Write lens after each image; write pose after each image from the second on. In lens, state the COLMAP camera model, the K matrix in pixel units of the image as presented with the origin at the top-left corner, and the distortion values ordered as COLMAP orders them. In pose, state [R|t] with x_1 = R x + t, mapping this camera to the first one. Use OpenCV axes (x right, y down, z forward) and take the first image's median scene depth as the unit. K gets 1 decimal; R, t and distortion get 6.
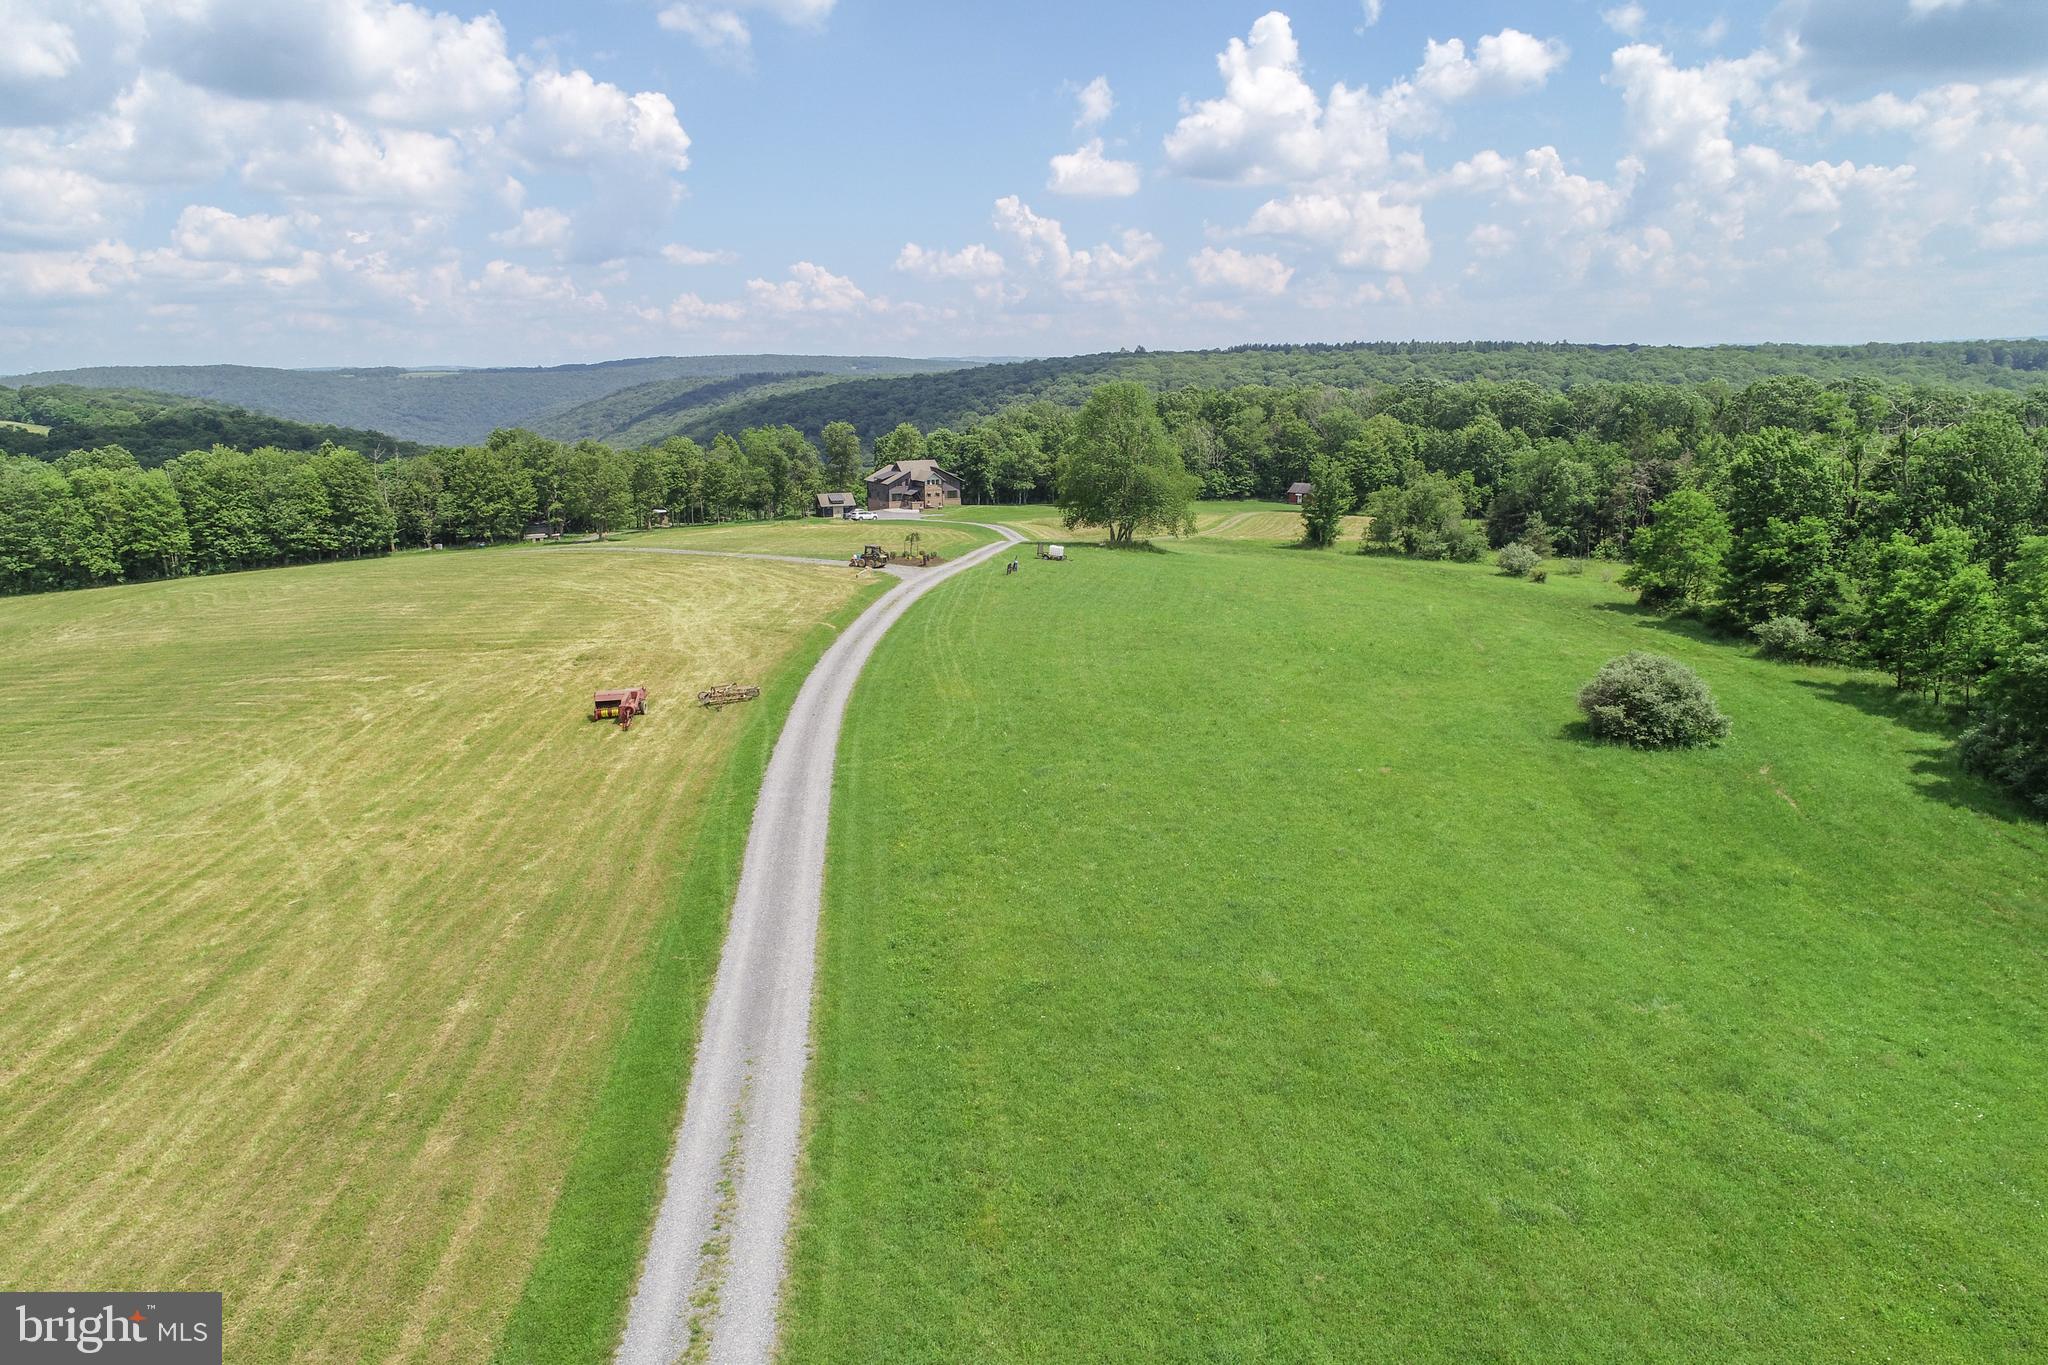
lens RADIAL K [[1390.9, 0, 1023.7], [0, 1390.9, 739.4], [0, 0, 1]] dist [0.002236, 0.001982]
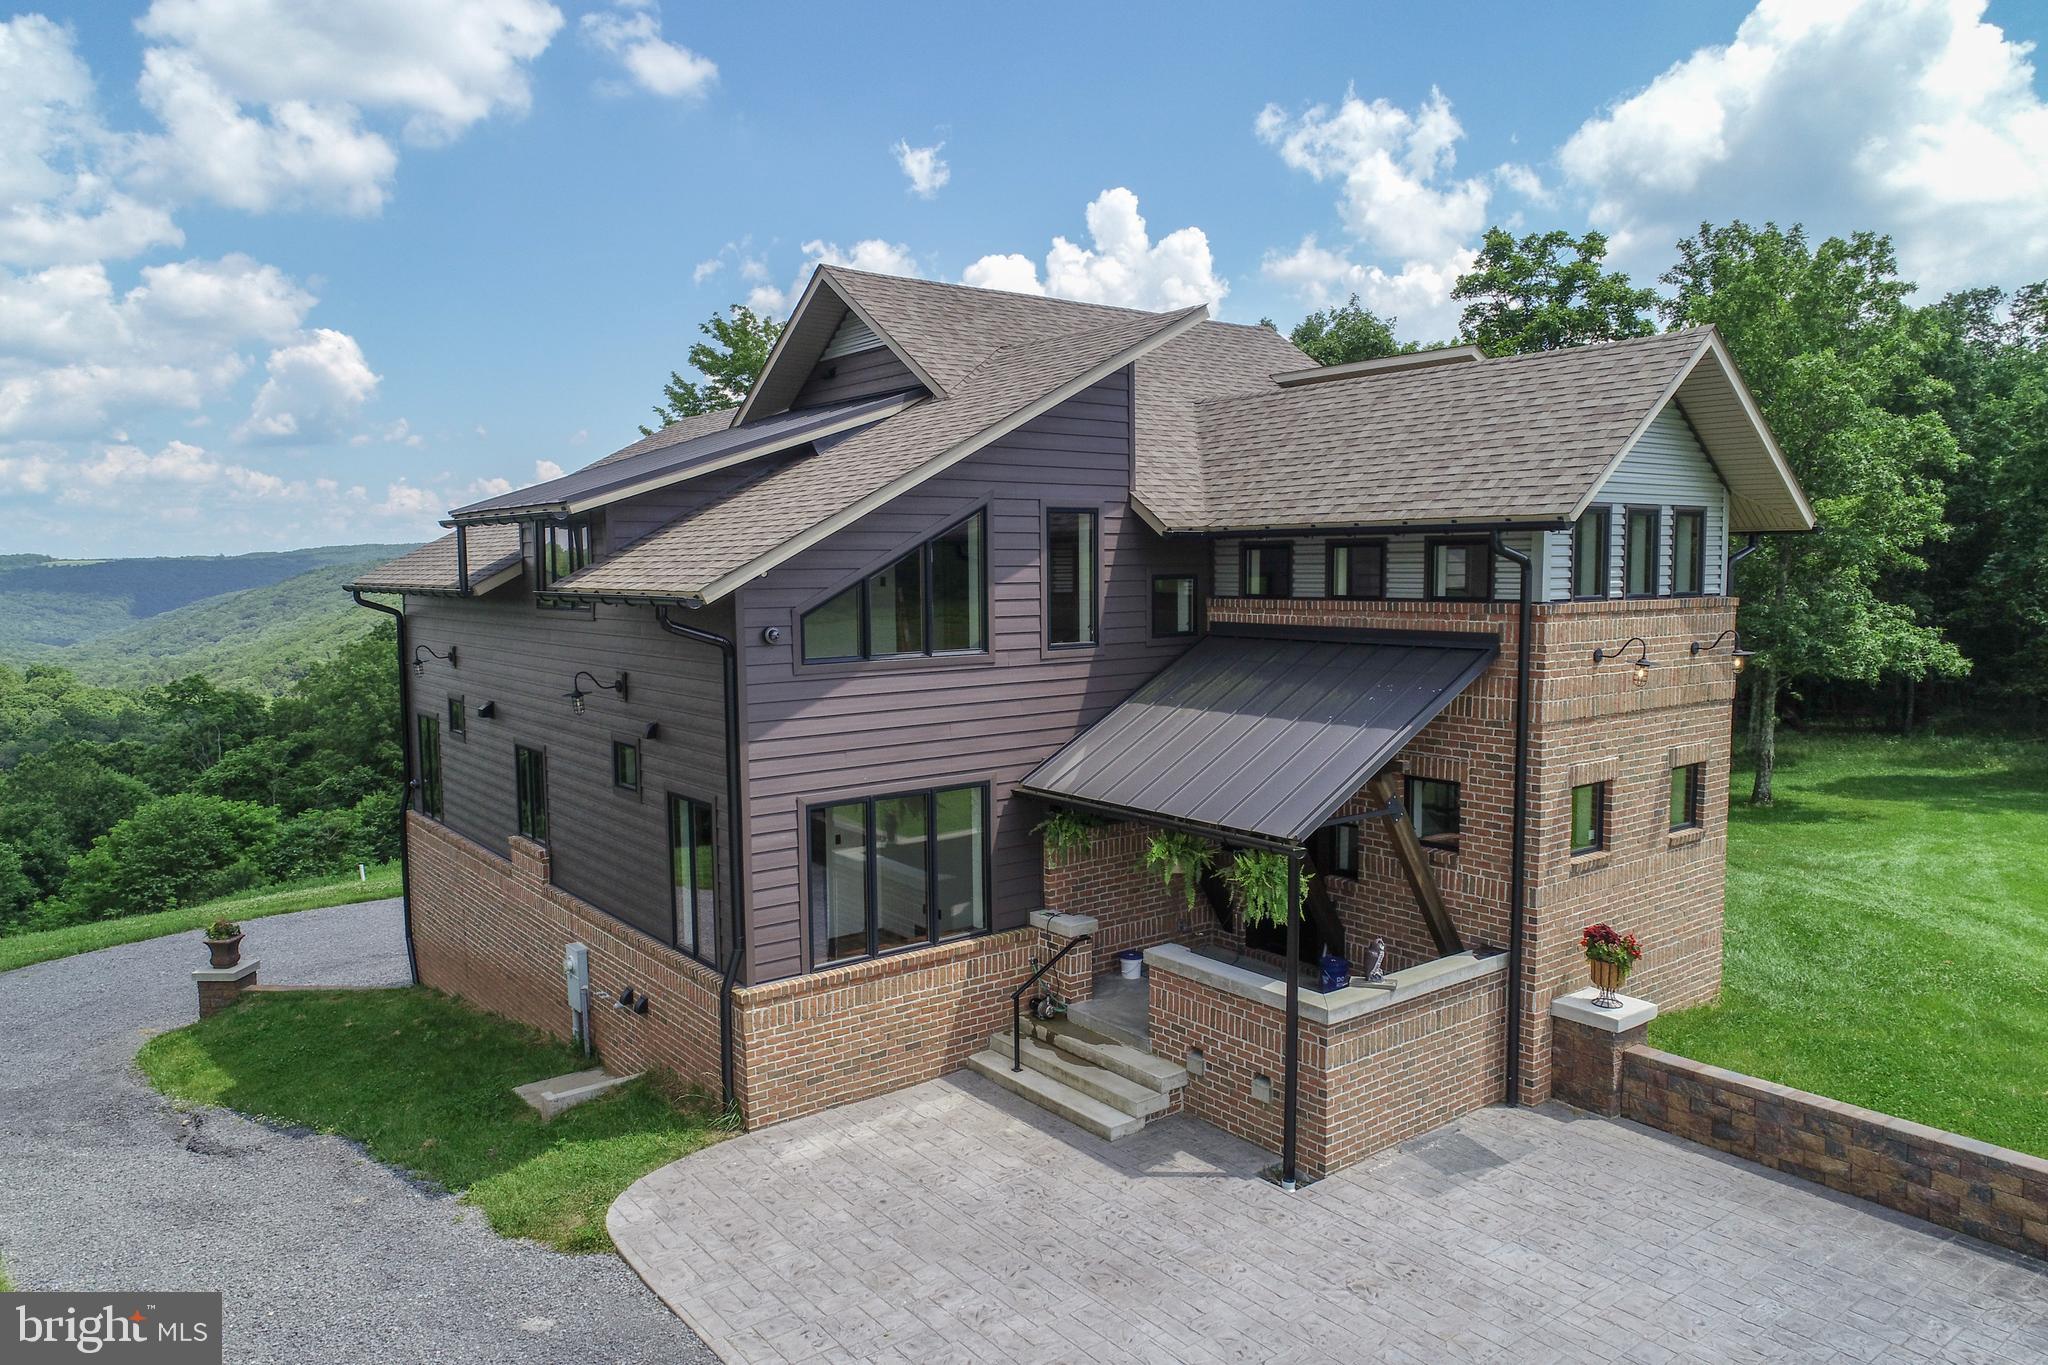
lens RADIAL K [[1382.3, 0, 1030.2], [0, 1382.3, 729.2], [0, 0, 1]] dist [0.003023, 0.000636]
pose [[0.982747, -0.027503, 0.182896, -0.095295], [0.052164, 0.989952, -0.131428, -0.171674], [-0.177444, 0.138701, 0.974308, 0.946985]]
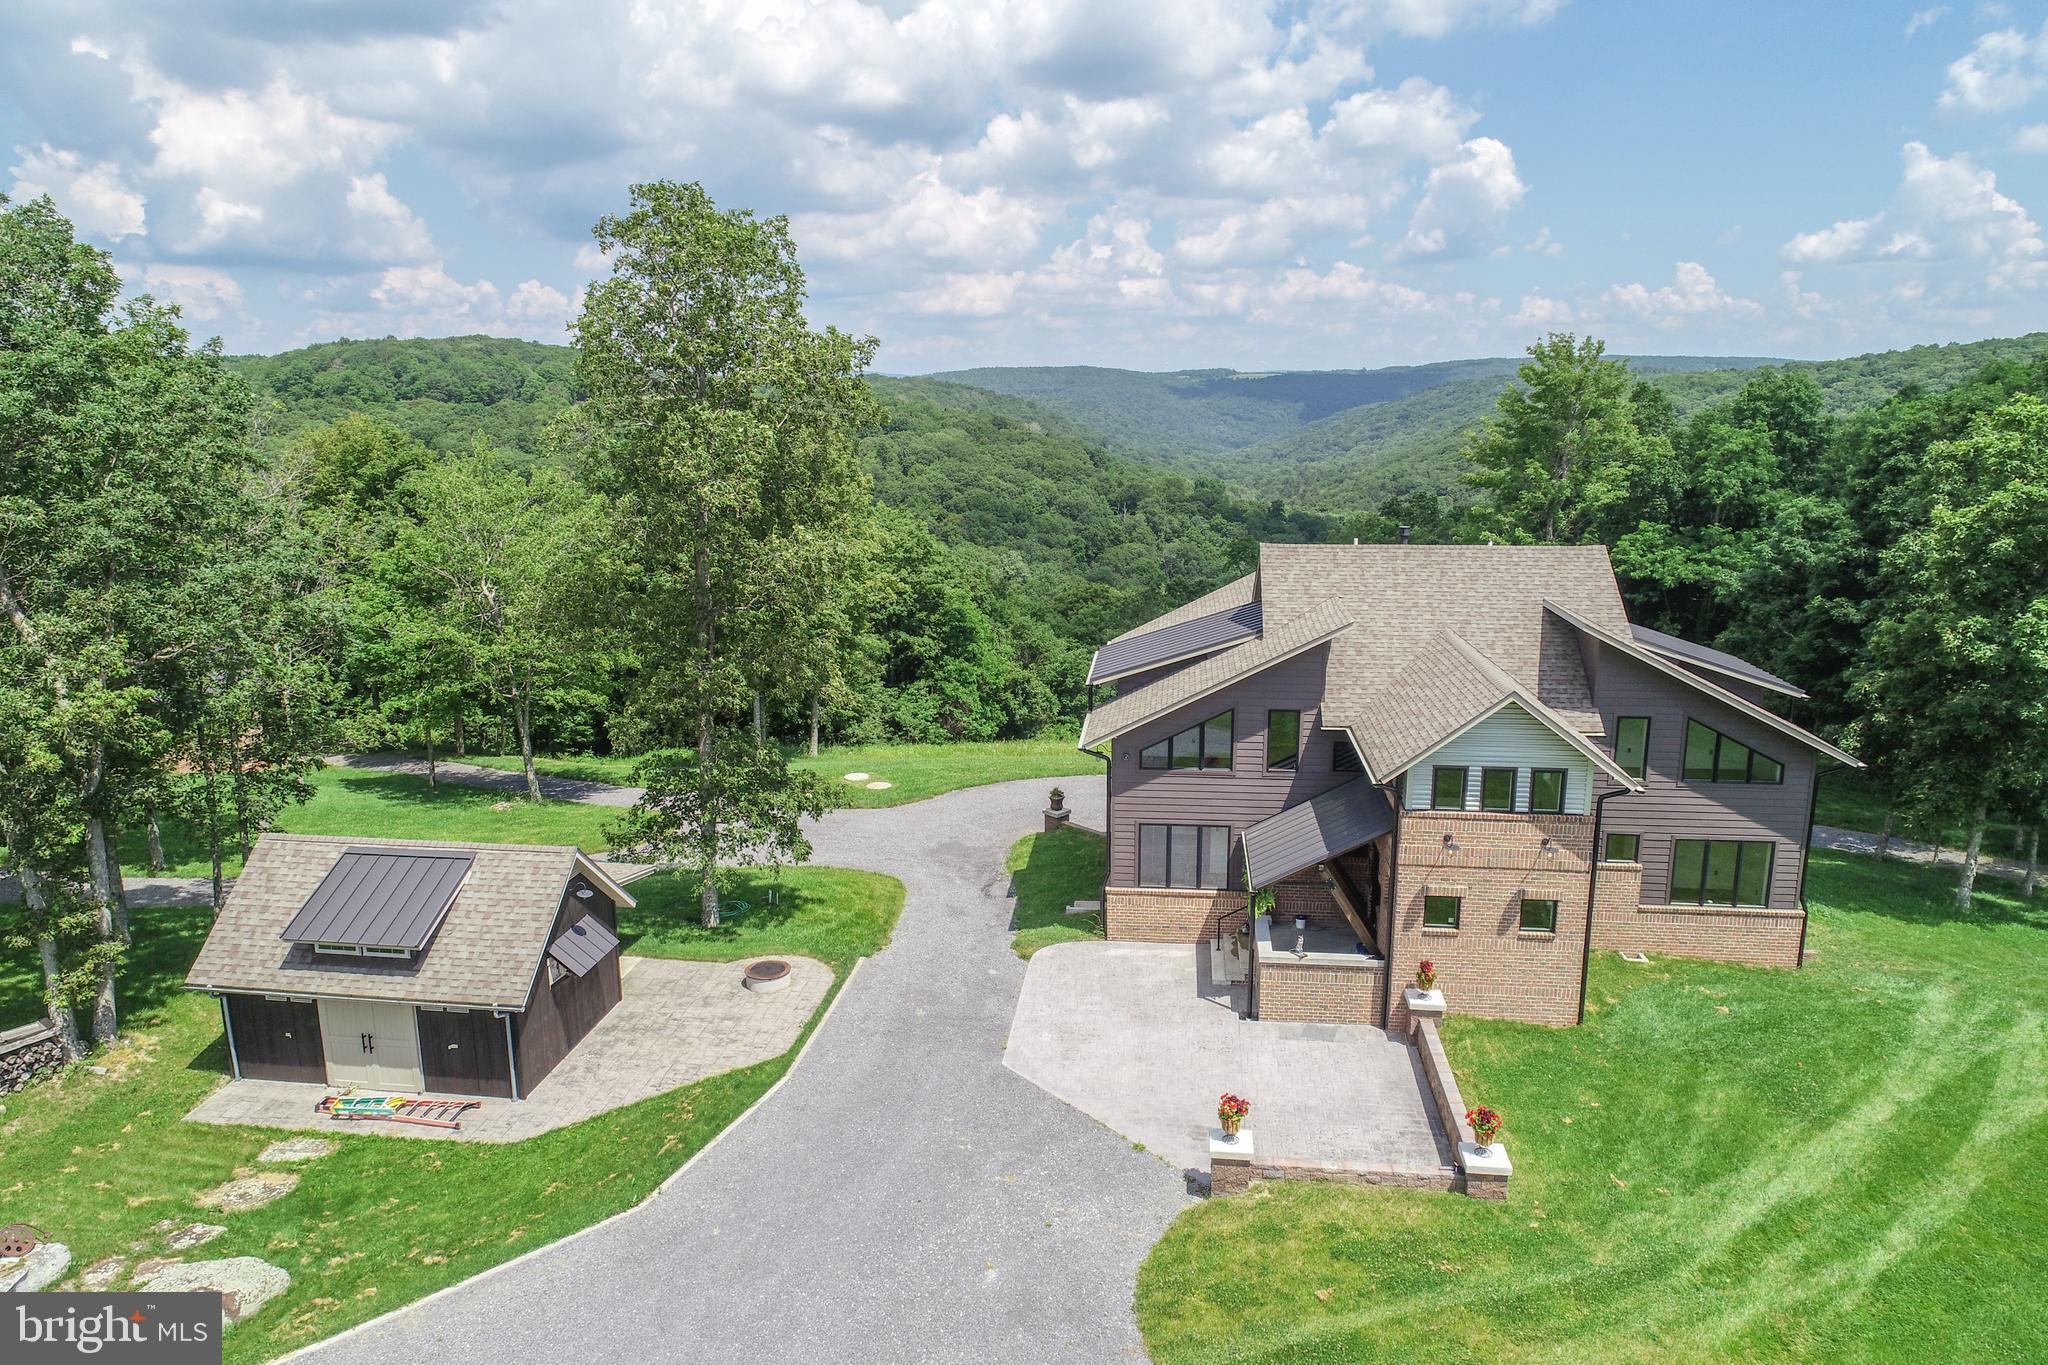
lens RADIAL K [[1366.0, 0, 943.9], [0, 1366.0, 695.6], [0, 0, 1]] dist [-0.003093, 0.000228]
pose [[0.806883, 0.118552, -0.578693, -0.042000], [-0.134598, 0.990782, 0.015301, -0.185850], [0.575173, 0.065545, 0.815402, 0.889472]]
